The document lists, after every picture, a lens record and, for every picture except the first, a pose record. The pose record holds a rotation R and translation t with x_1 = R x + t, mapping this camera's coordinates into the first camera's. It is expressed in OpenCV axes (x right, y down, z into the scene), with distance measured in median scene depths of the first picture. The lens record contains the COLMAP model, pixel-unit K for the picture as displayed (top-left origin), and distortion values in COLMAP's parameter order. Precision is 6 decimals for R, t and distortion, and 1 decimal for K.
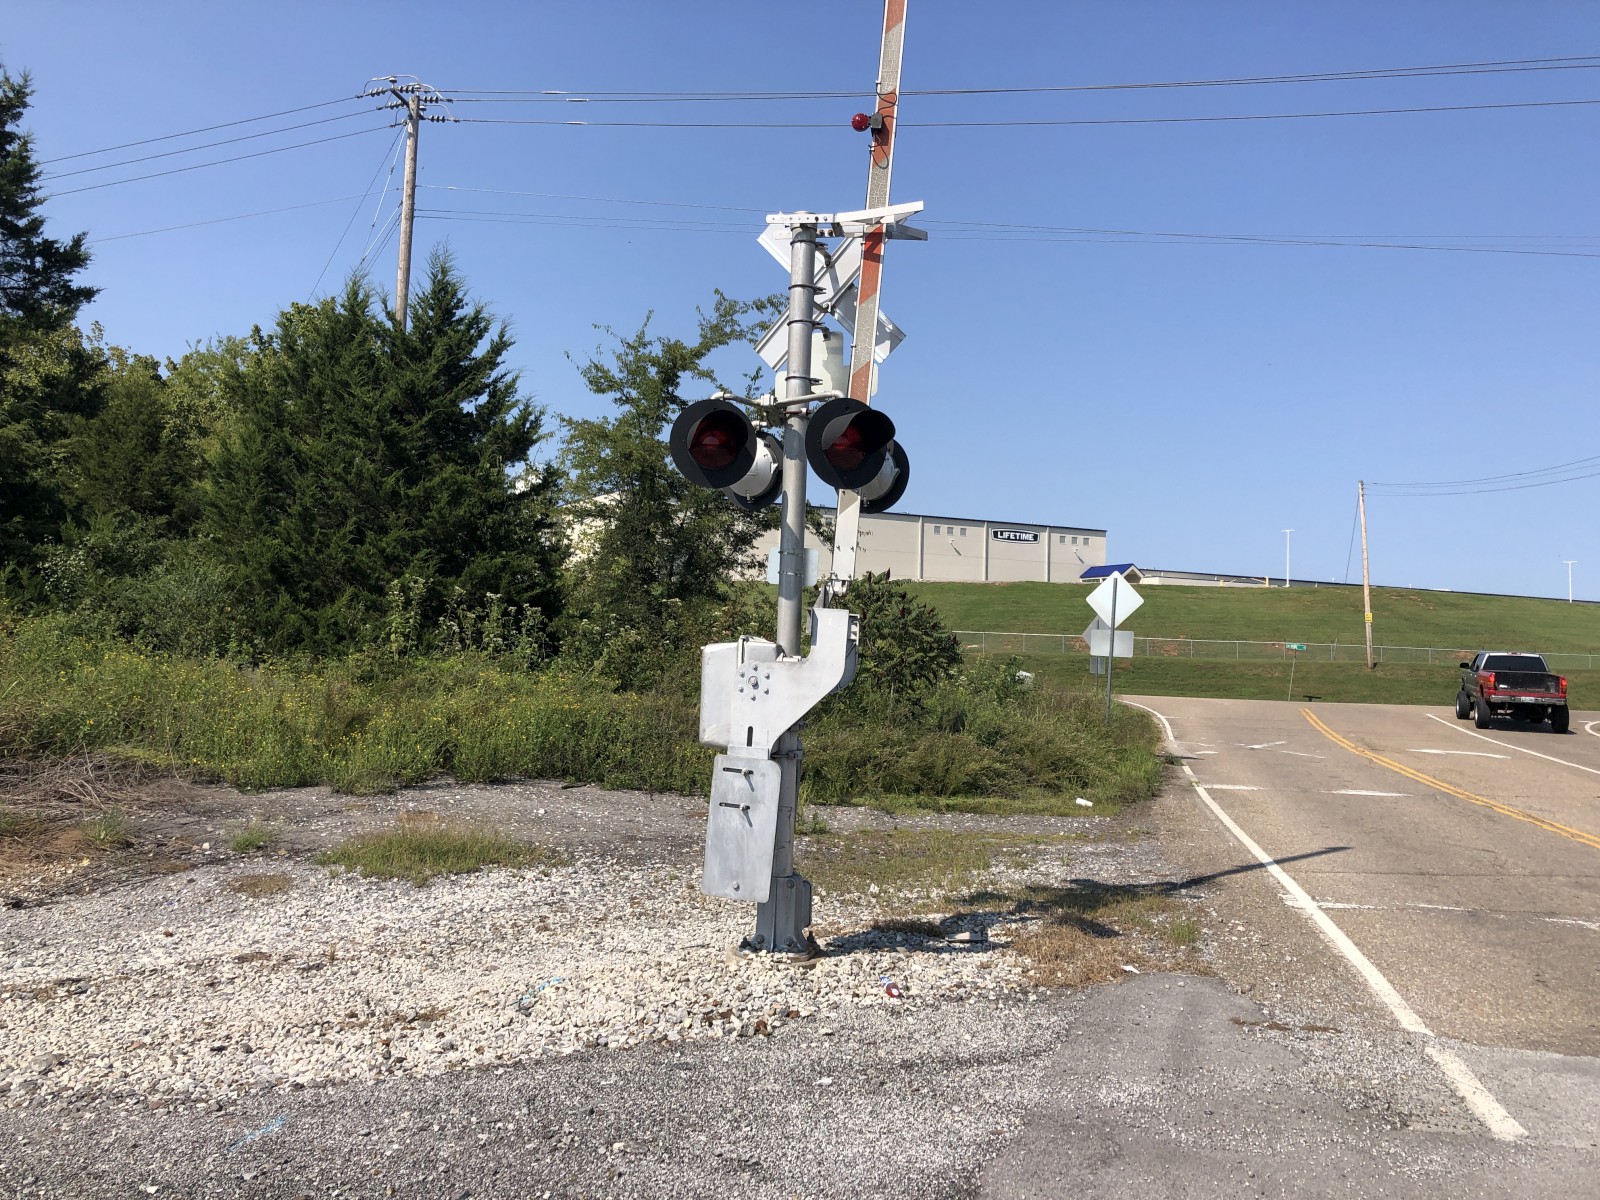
lens RADIAL K [[1319.3, 0, 814.2], [0, 1319.3, 582.0], [0, 0, 1]] dist [0.011281, 0.023241]
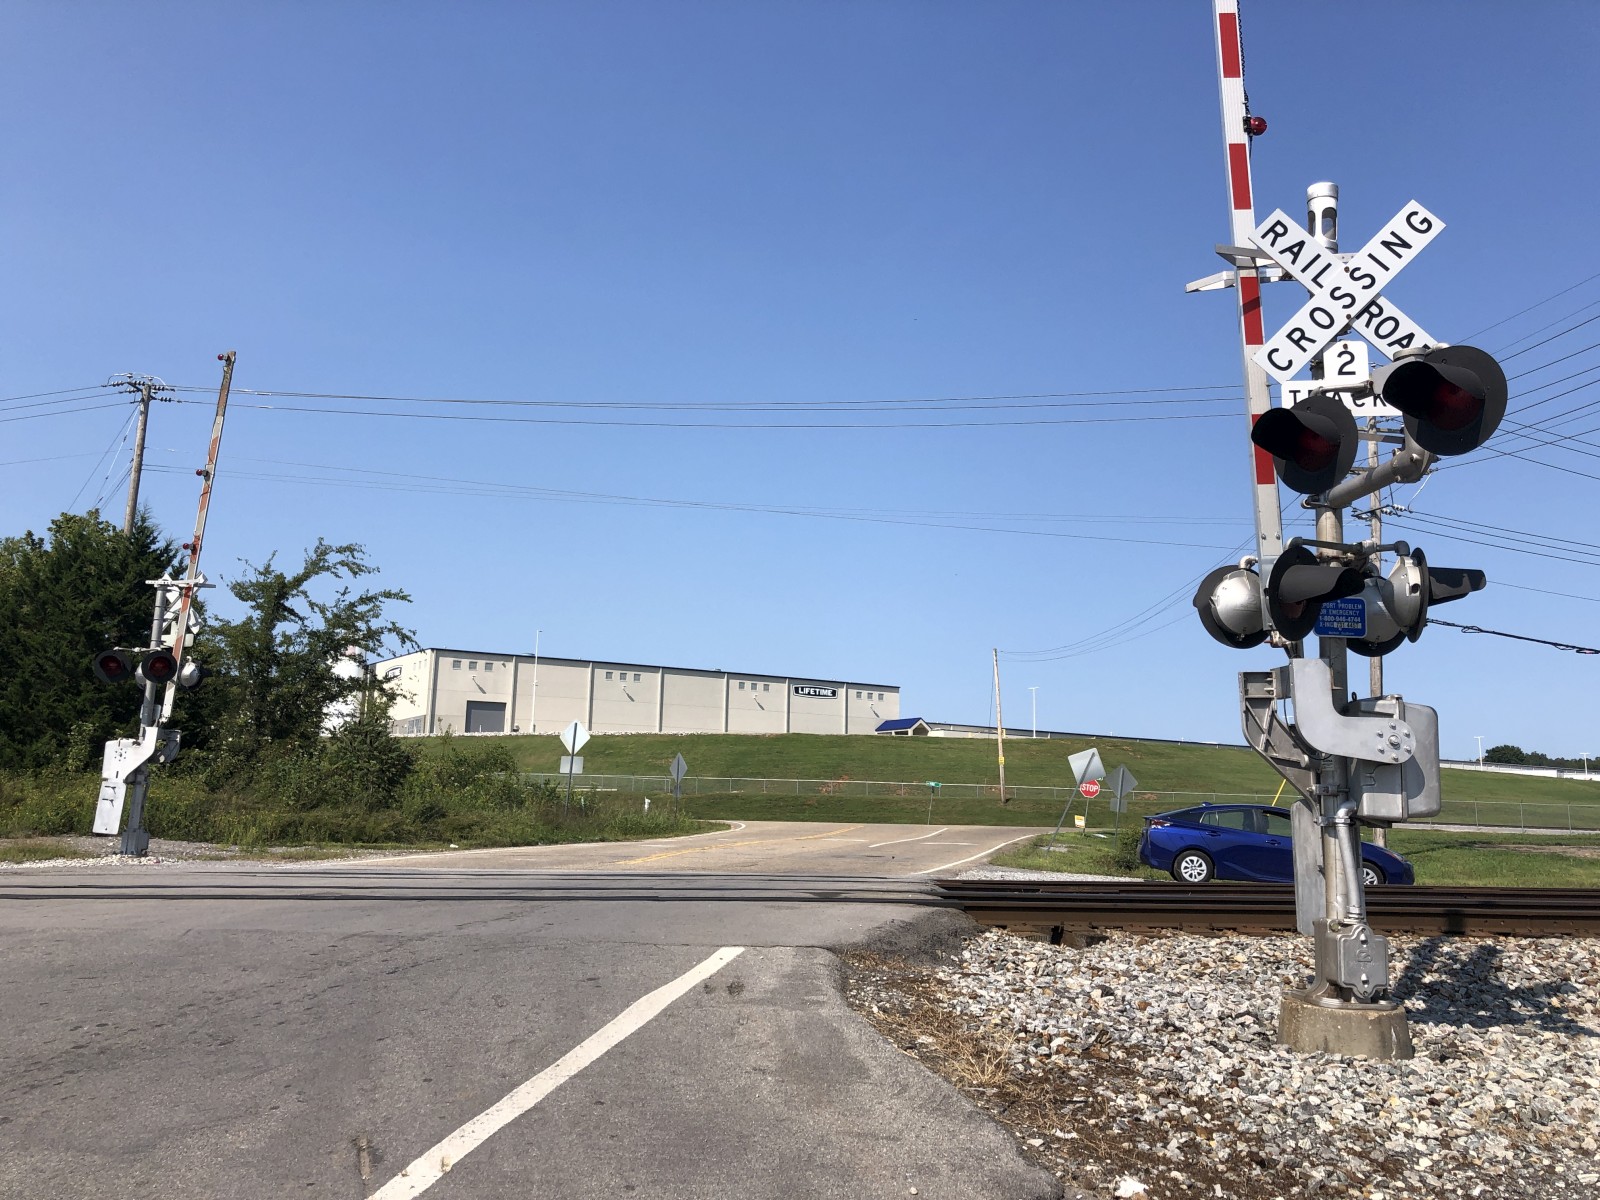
lens RADIAL K [[1319.3, 0, 814.2], [0, 1319.3, 582.0], [0, 0, 1]] dist [0.011281, 0.023241]
pose [[0.994173, 0.009637, 0.107365, 0.262682], [0.002974, 0.993164, -0.116693, 0.010818], [-0.107756, 0.116332, 0.987348, -0.463972]]
